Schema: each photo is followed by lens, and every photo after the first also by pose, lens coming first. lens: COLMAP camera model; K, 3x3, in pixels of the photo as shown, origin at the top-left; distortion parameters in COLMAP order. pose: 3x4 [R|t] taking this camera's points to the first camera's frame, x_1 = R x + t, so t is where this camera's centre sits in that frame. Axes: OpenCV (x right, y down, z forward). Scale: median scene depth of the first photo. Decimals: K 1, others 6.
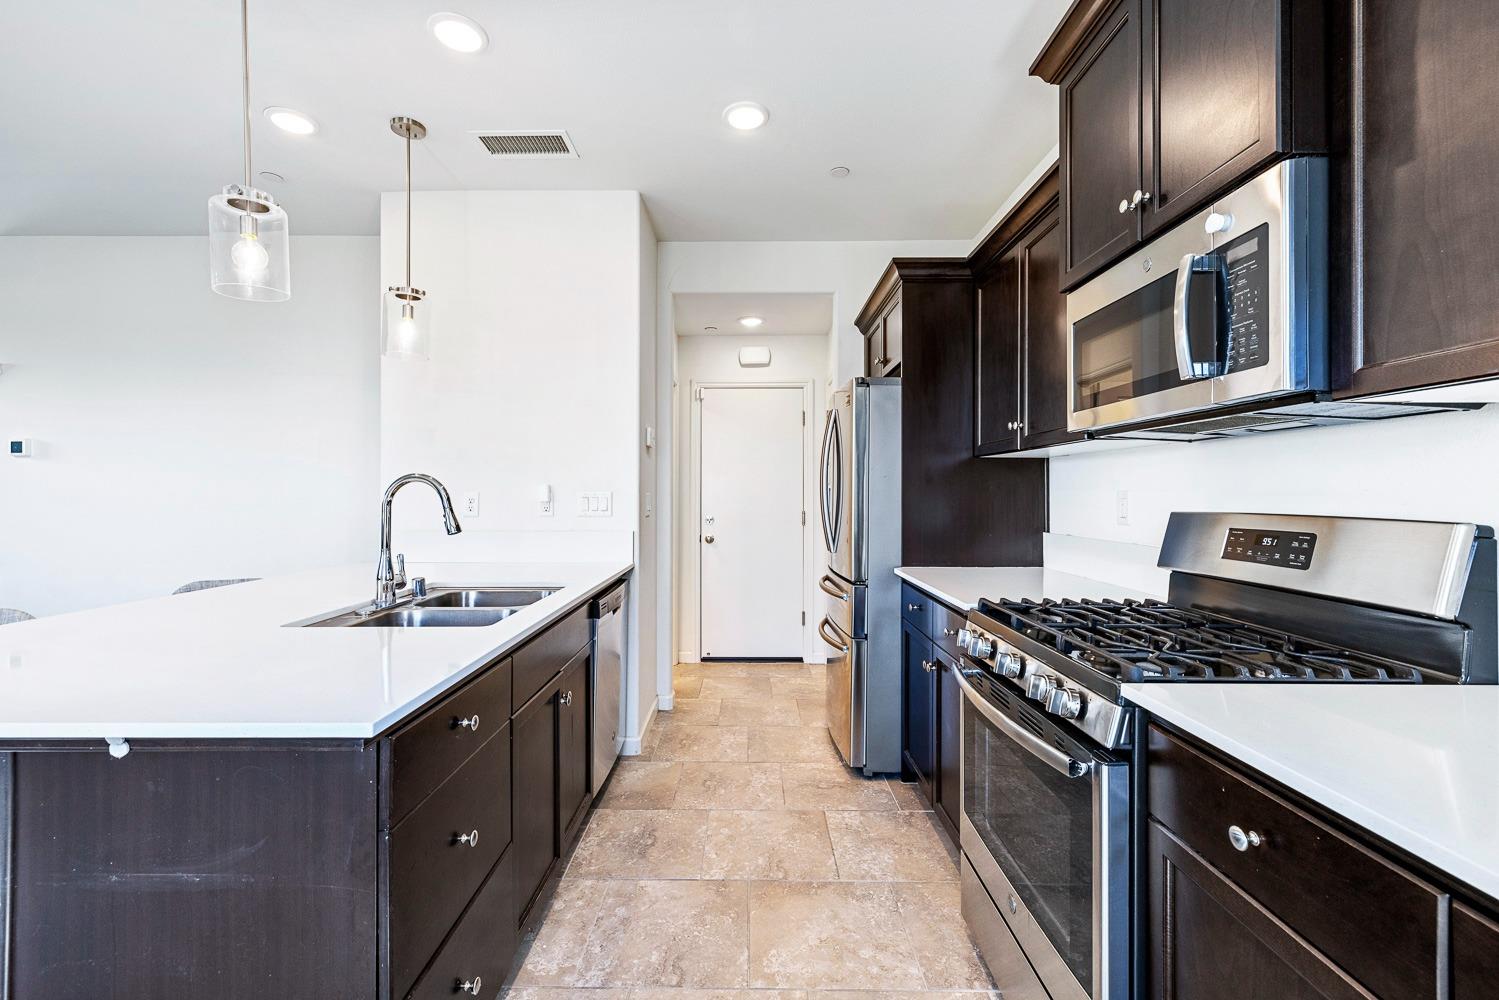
lens RADIAL K [[636.6, 0, 737.5], [0, 636.6, 493.7], [0, 0, 1]] dist [0.003416, -0.000371]
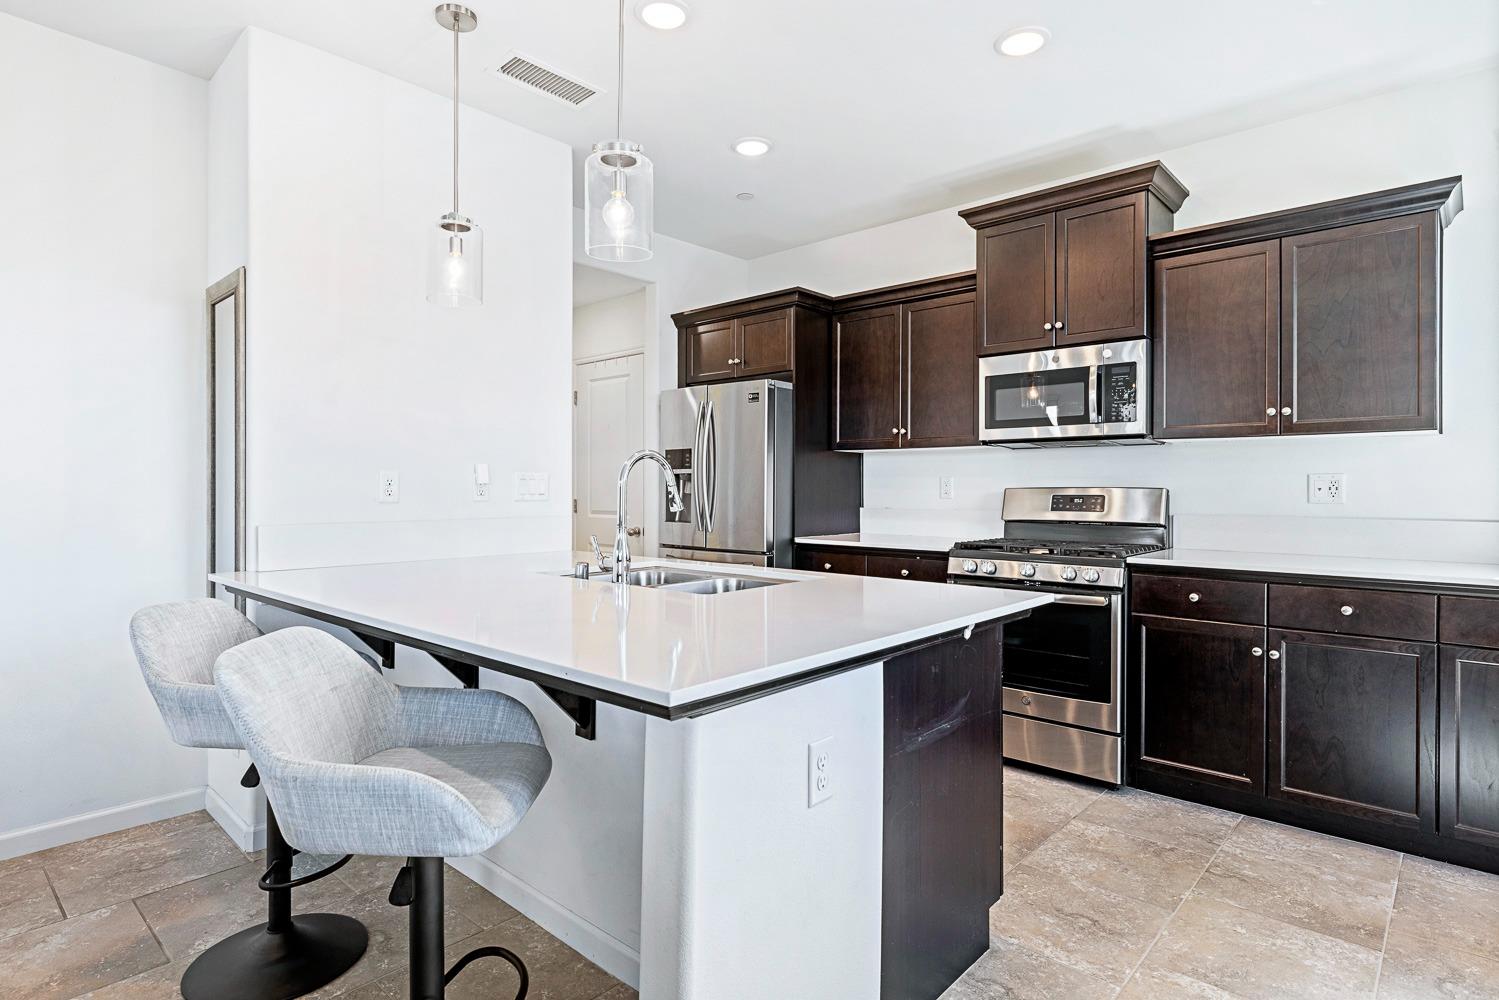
lens RADIAL K [[800.2, 0, 748.7], [0, 800.2, 489.2], [0, 0, 1]] dist [-0.000219, 0.003146]
pose [[0.660179, 0.000550, 0.751108, -1.802968], [-0.002303, 0.999997, 0.001292, 0.037346], [-0.751105, -0.002583, 0.660178, 0.088107]]
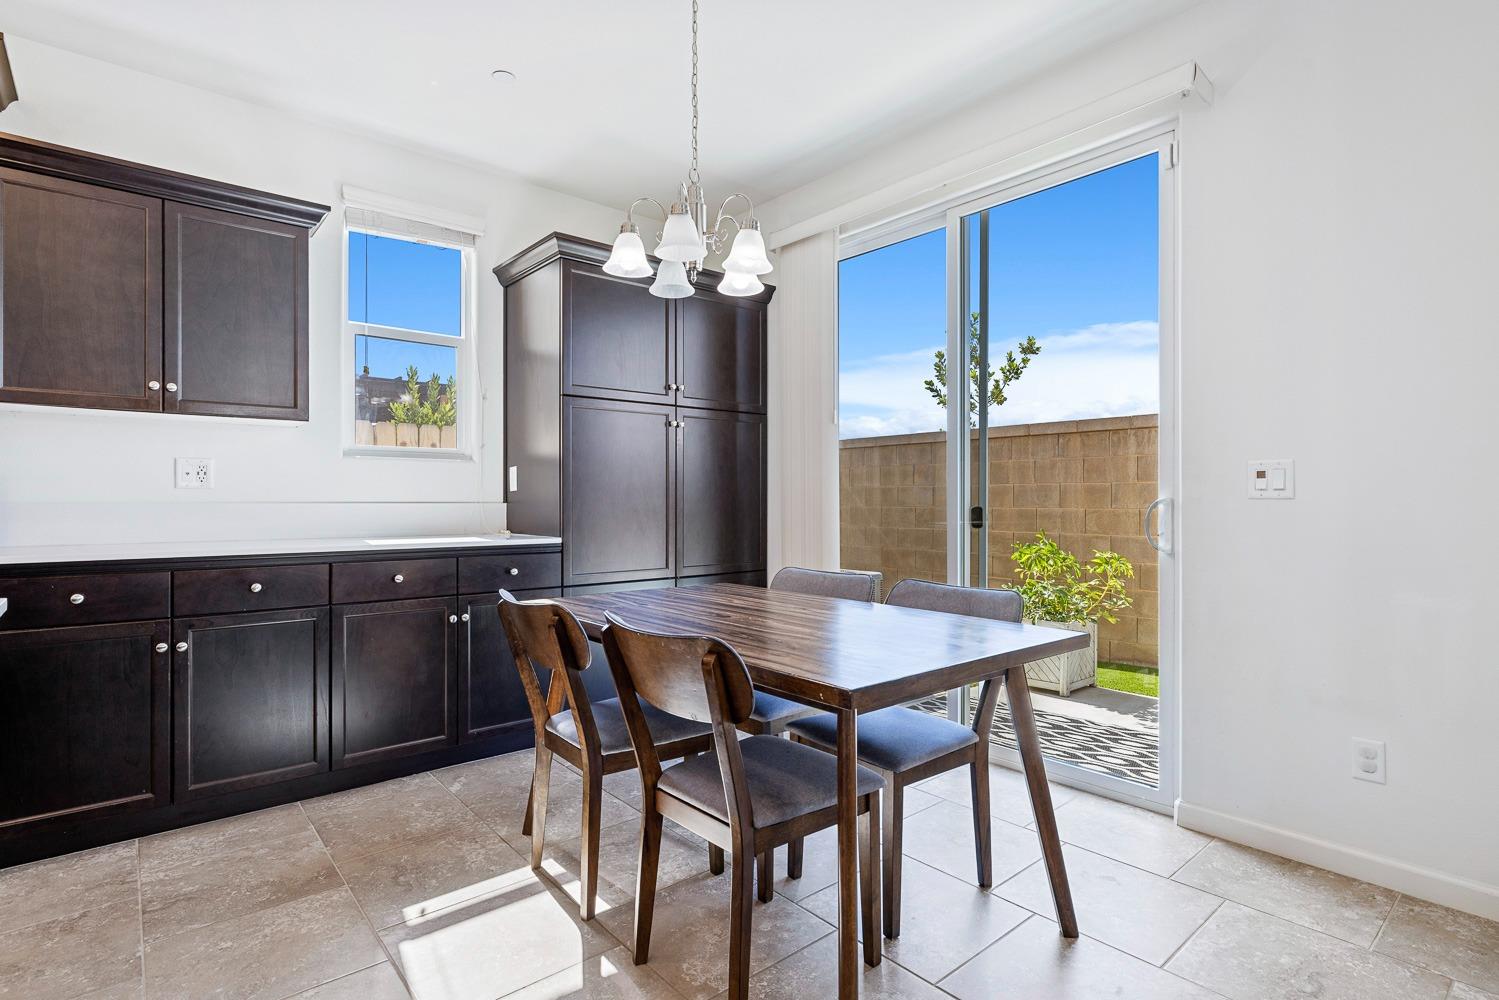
lens RADIAL K [[753.7, 0, 751.2], [0, 753.7, 497.8], [0, 0, 1]] dist [-0.000098, 0.002364]
pose [[-0.660663, 0.003485, 0.750675, -1.620691], [0.000570, 0.999991, -0.004141, 0.110418], [-0.750683, -0.002308, -0.660659, 0.562336]]
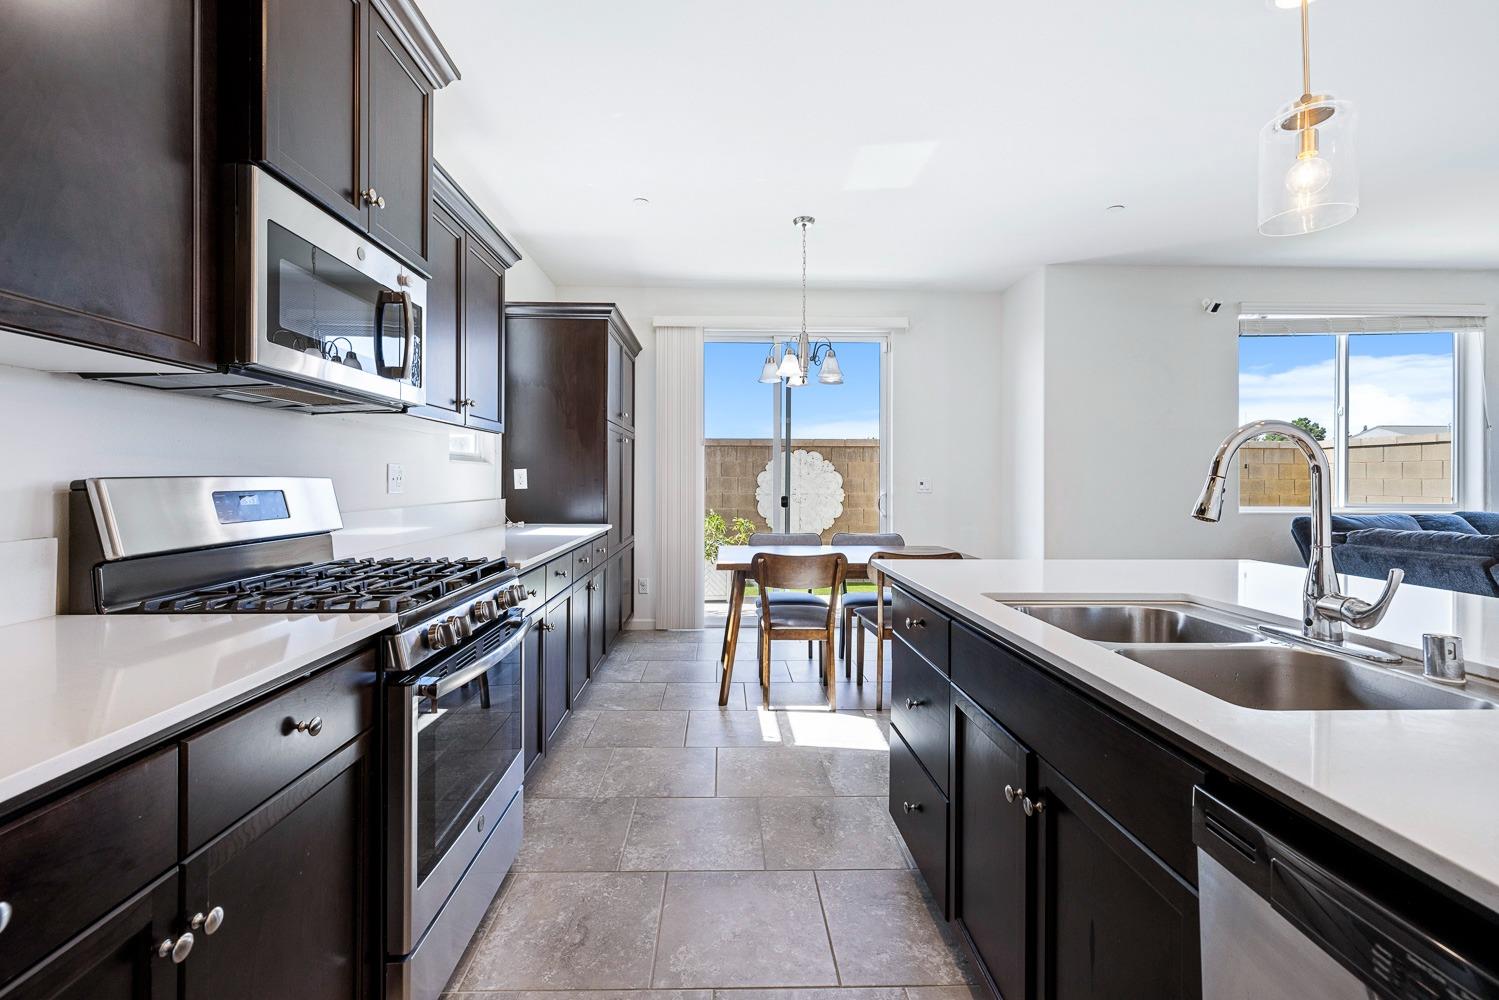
lens RADIAL K [[636.6, 0, 737.5], [0, 636.6, 481.5], [0, 0, 1]] dist [0.003416, -0.000371]
pose [[-0.998786, -0.002283, -0.049207, 0.038904], [-0.002448, 0.999992, 0.003303, 0.034443], [0.049199, 0.003420, -0.998783, 2.133384]]
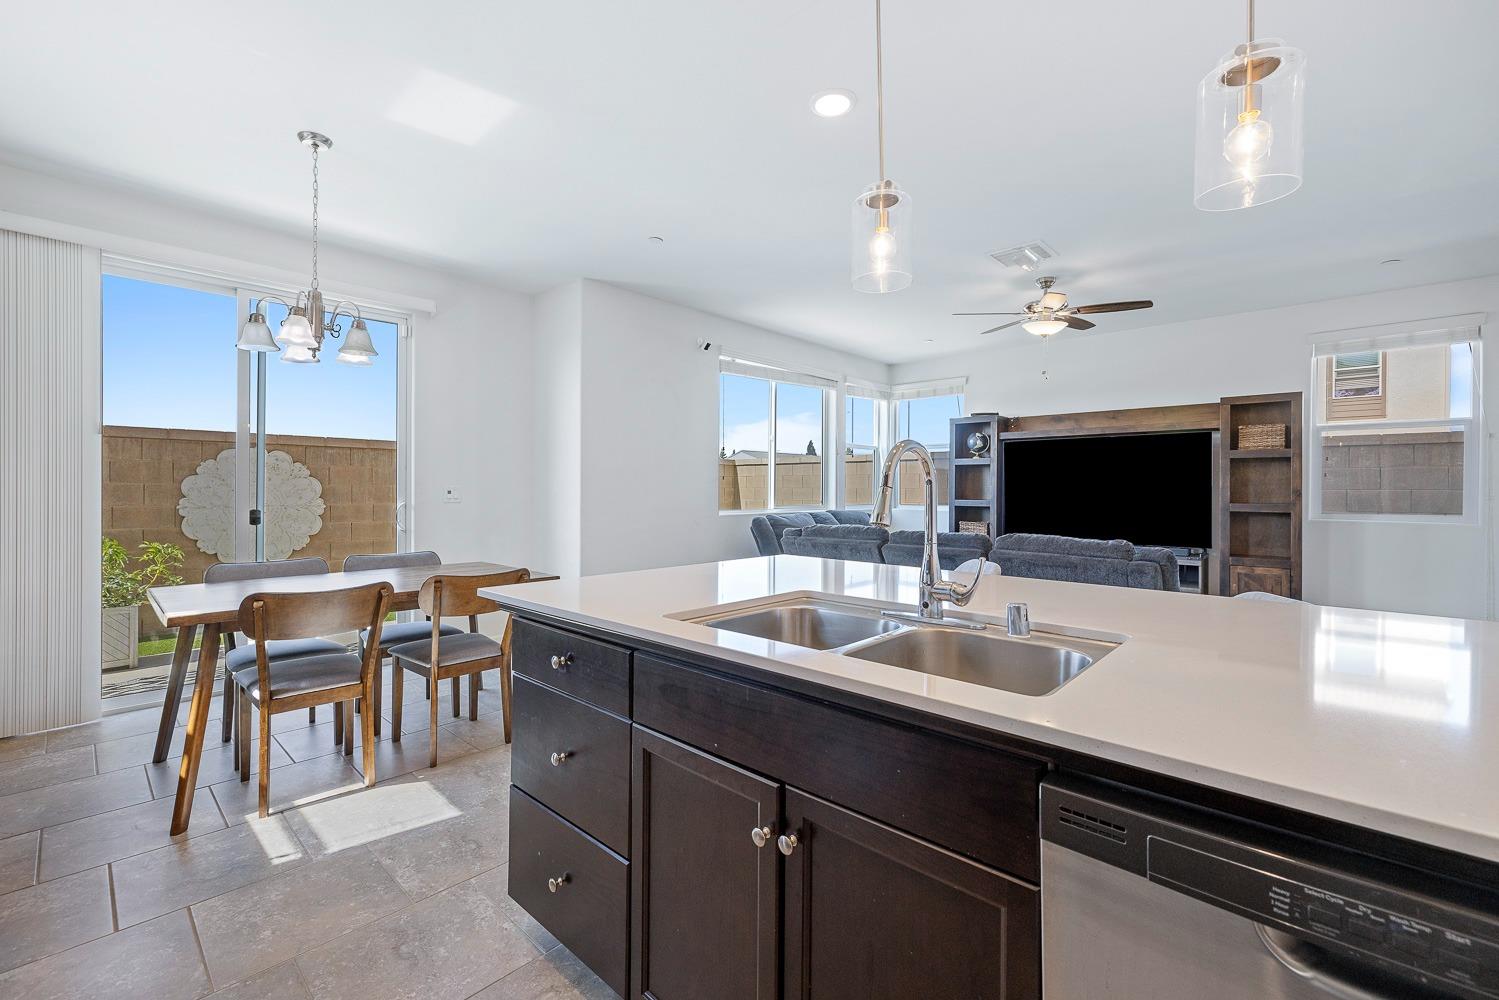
lens RADIAL K [[636.6, 0, 744.4], [0, 636.6, 492.0], [0, 0, 1]] dist [0.003416, -0.000371]
pose [[-0.669851, 0.000078, -0.742496, 0.198624], [-0.004707, 0.999979, 0.004351, 0.033440], [0.742481, 0.006410, -0.669836, 1.834052]]
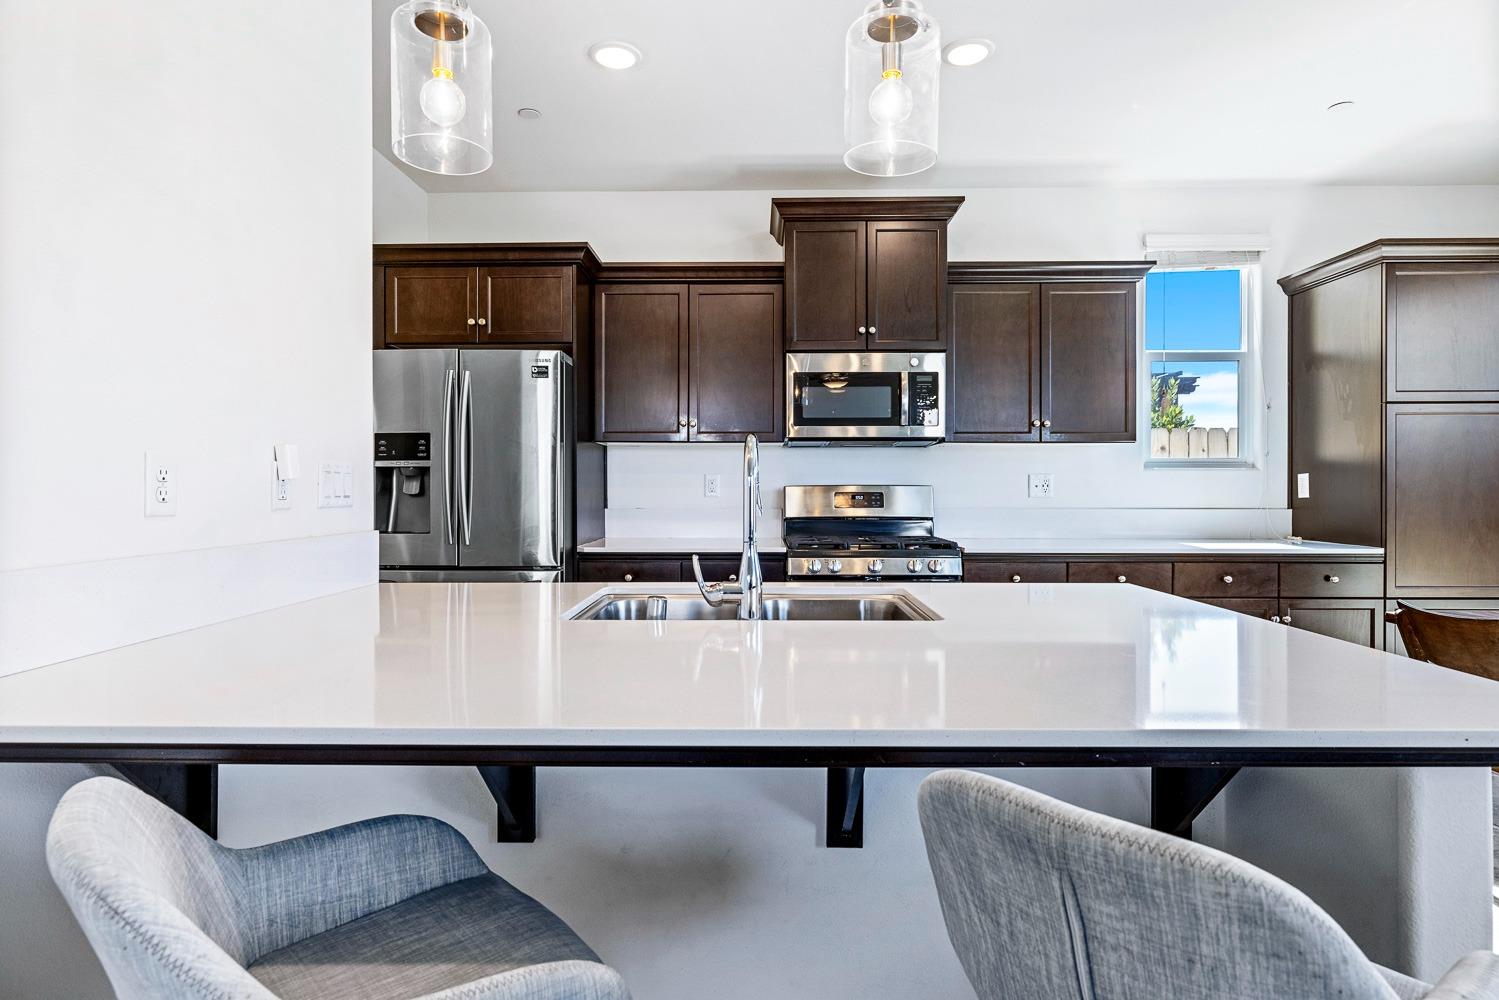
lens RADIAL K [[800.2, 0, 751.5], [0, 800.2, 491.6], [0, 0, 1]] dist [-0.000219, 0.003146]
pose [[0.001209, -0.005664, 0.999983, -1.908408], [0.000398, 0.999984, 0.005664, 0.039645], [-0.999999, 0.000391, 0.001211, 1.353134]]
